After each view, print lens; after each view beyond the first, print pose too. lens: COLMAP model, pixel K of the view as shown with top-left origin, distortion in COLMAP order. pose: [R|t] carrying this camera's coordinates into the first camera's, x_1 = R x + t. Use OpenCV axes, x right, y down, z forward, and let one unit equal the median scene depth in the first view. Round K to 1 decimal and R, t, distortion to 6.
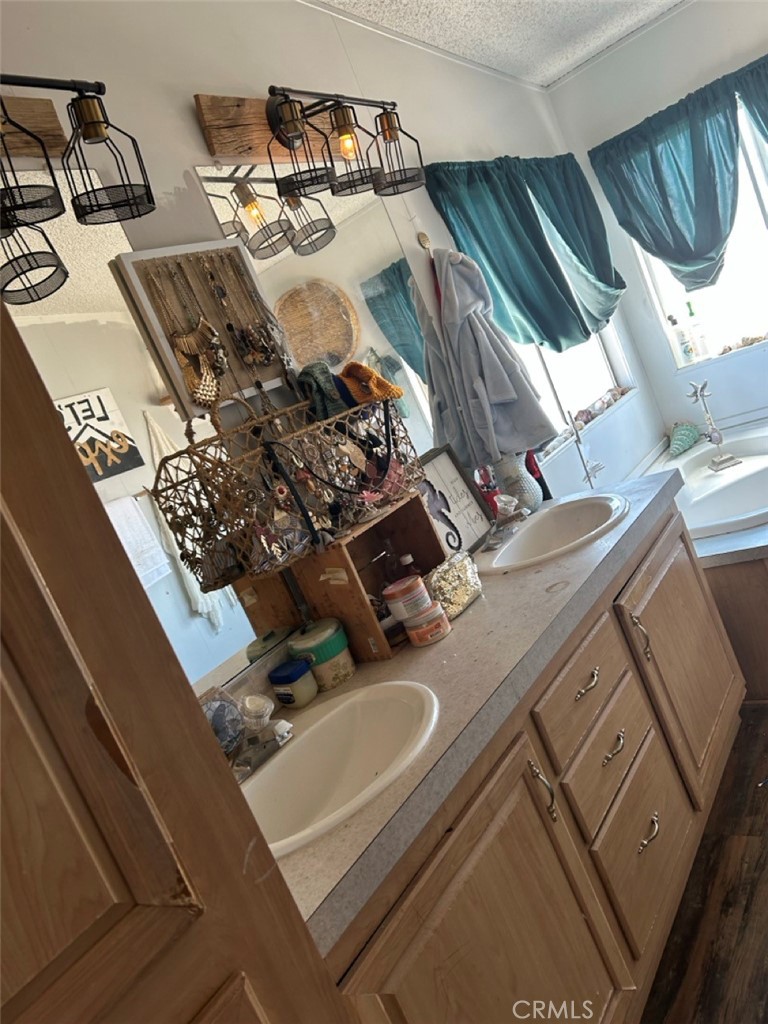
lens RADIAL K [[777.1, 0, 384.0], [0, 777.1, 512.0], [0, 0, 1]] dist [0.023542, -0.002686]
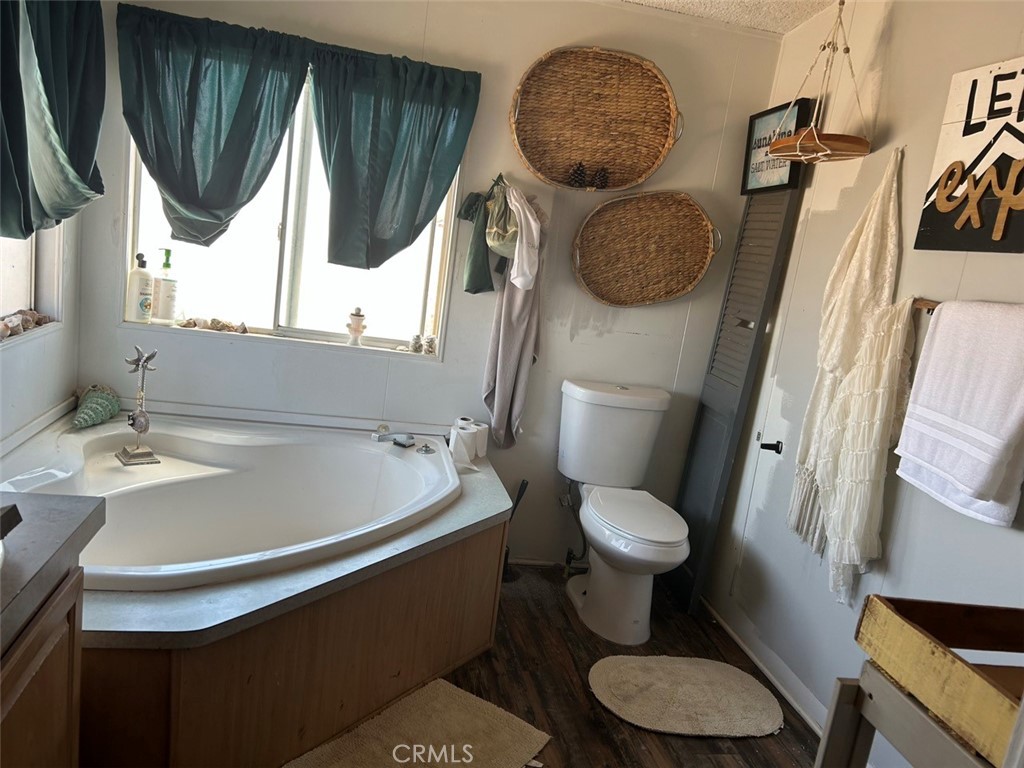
lens RADIAL K [[777.1, 0, 512.0], [0, 777.1, 384.0], [0, 0, 1]] dist [0.023542, -0.002686]
pose [[0.568798, 0.333626, 0.751773, 0.035507], [-0.262475, 0.939872, -0.218511, -0.059271], [-0.779471, -0.073033, 0.622166, 0.227003]]
